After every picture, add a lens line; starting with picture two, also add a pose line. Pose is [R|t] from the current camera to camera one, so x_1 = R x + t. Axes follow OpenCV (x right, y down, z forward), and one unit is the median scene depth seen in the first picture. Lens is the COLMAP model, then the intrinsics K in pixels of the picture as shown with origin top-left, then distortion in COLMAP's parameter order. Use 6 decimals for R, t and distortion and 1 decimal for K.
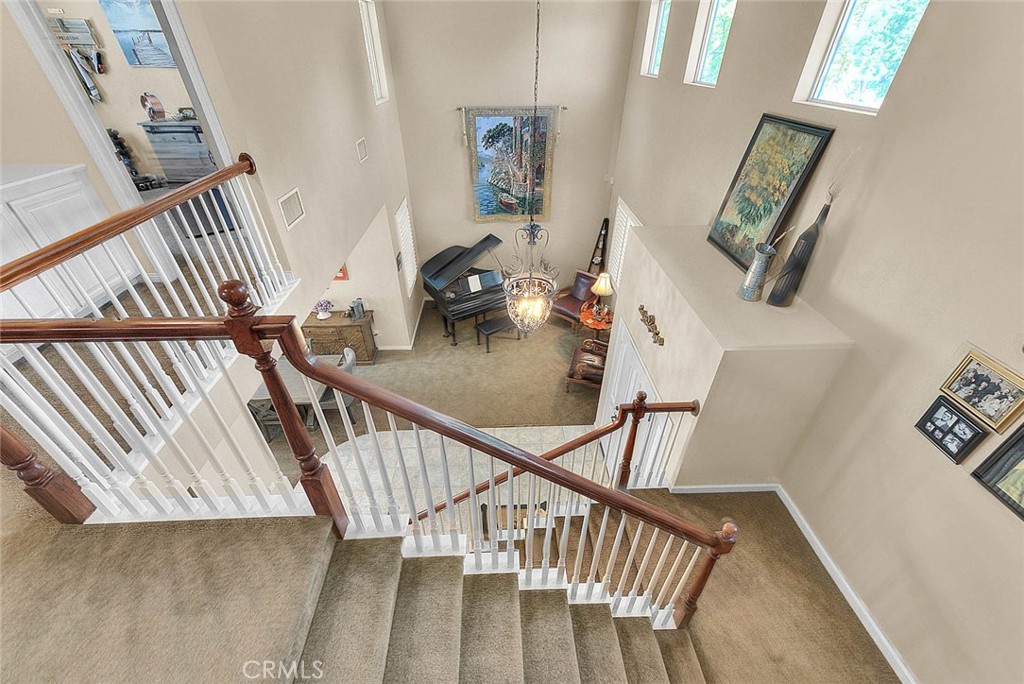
lens RADIAL K [[396.6, 0, 510.0], [0, 396.6, 327.9], [0, 0, 1]] dist [0.016402, 0.000017]
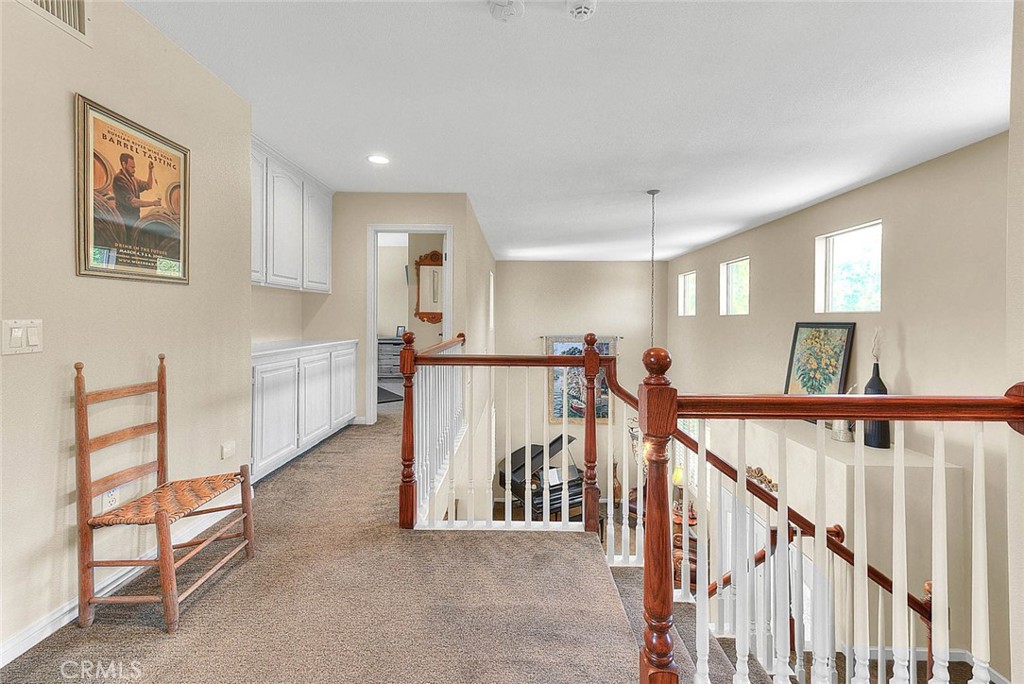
lens RADIAL K [[396.6, 0, 510.0], [0, 396.6, 327.9], [0, 0, 1]] dist [0.016402, 0.000017]
pose [[0.998947, 0.012765, -0.044071, -0.366030], [-0.035255, 0.828276, -0.559210, 0.353729], [0.029365, 0.560175, 0.827854, -0.242616]]
